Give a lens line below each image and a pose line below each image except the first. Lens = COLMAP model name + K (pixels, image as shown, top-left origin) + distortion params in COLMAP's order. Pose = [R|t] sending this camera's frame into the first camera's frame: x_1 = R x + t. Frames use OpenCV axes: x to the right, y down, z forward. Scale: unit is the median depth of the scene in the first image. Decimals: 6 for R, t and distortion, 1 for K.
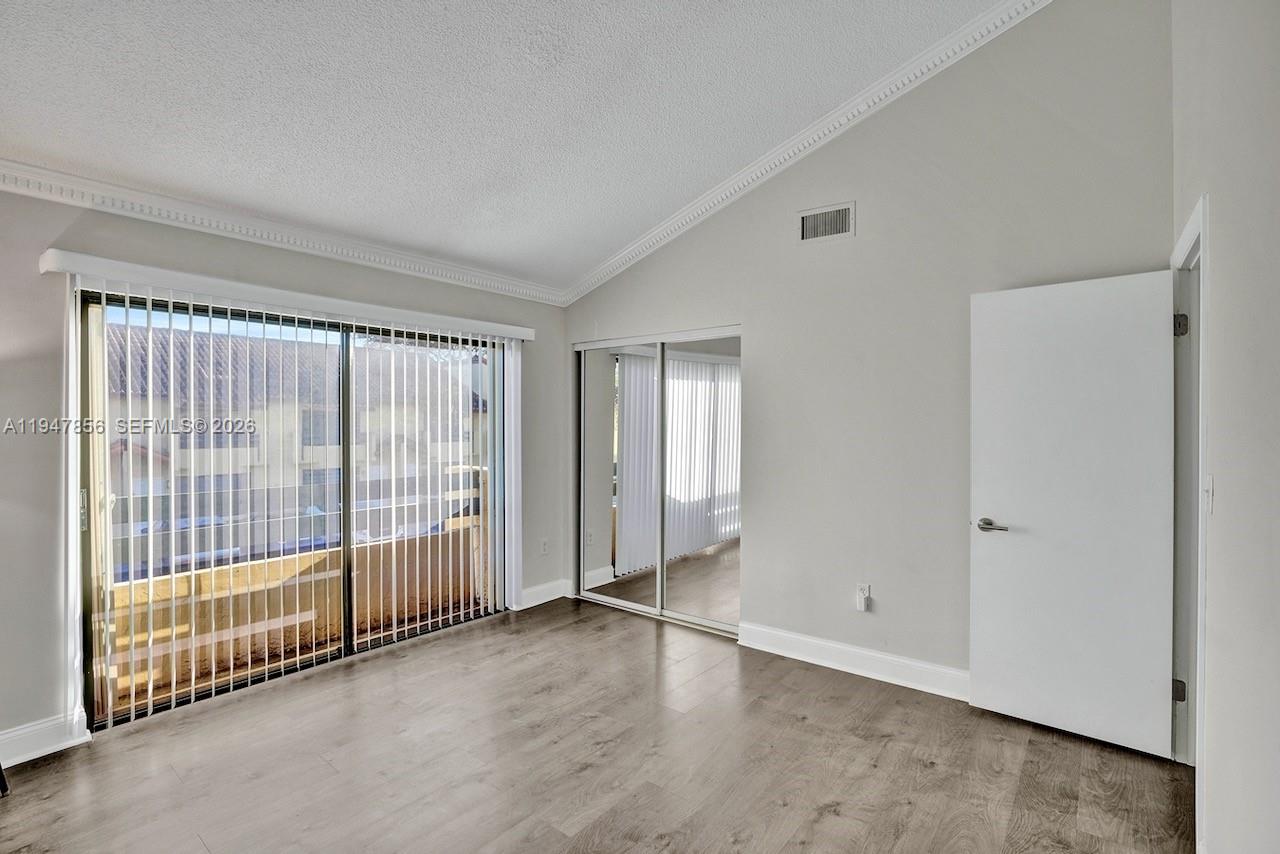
lens RADIAL K [[592.3, 0, 649.3], [0, 592.3, 433.0], [0, 0, 1]] dist [-0.058850, 0.015400]
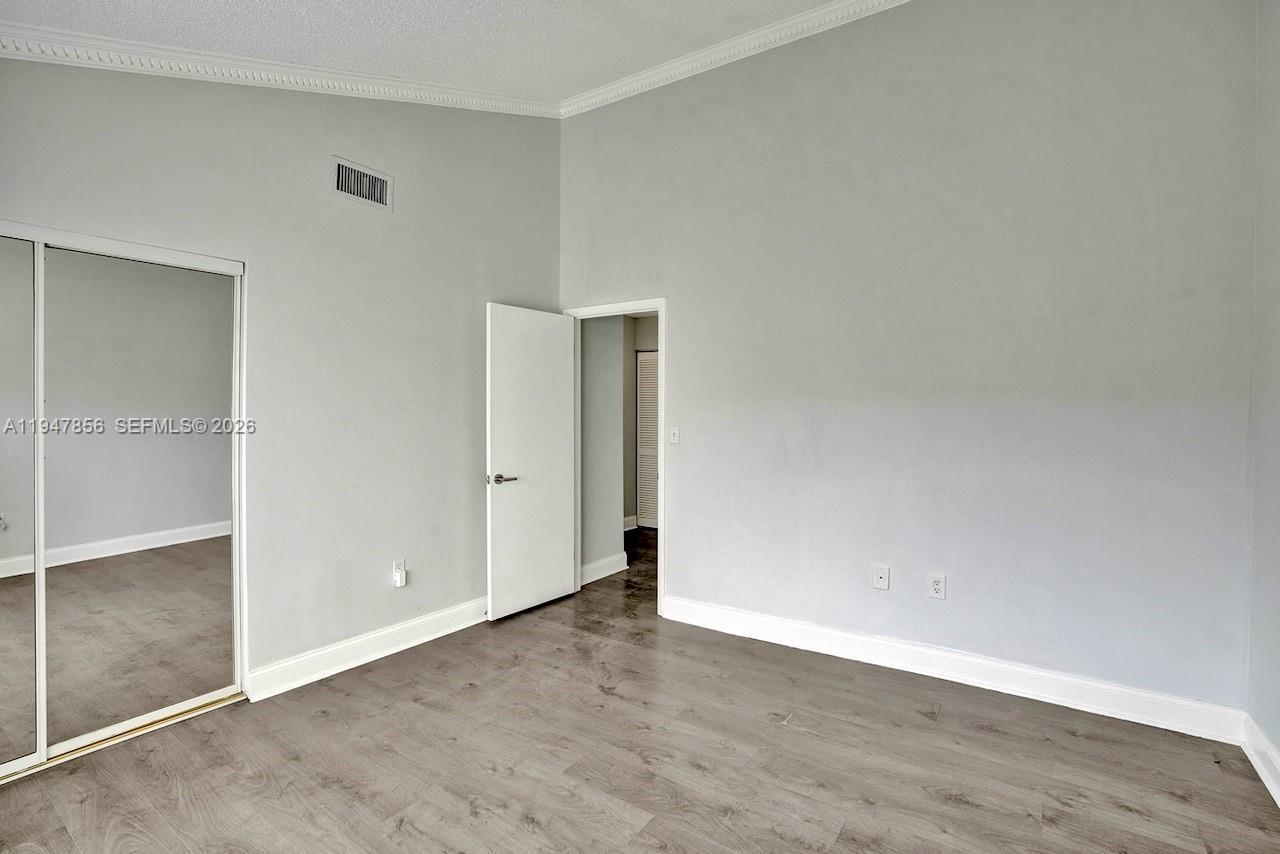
lens RADIAL K [[592.3, 0, 645.7], [0, 592.3, 414.0], [0, 0, 1]] dist [-0.058850, 0.015400]
pose [[-0.072715, -0.009384, 0.997309, -0.799178], [0.005890, 0.999934, 0.009838, -0.002471], [-0.997335, 0.006590, -0.072655, 0.768896]]
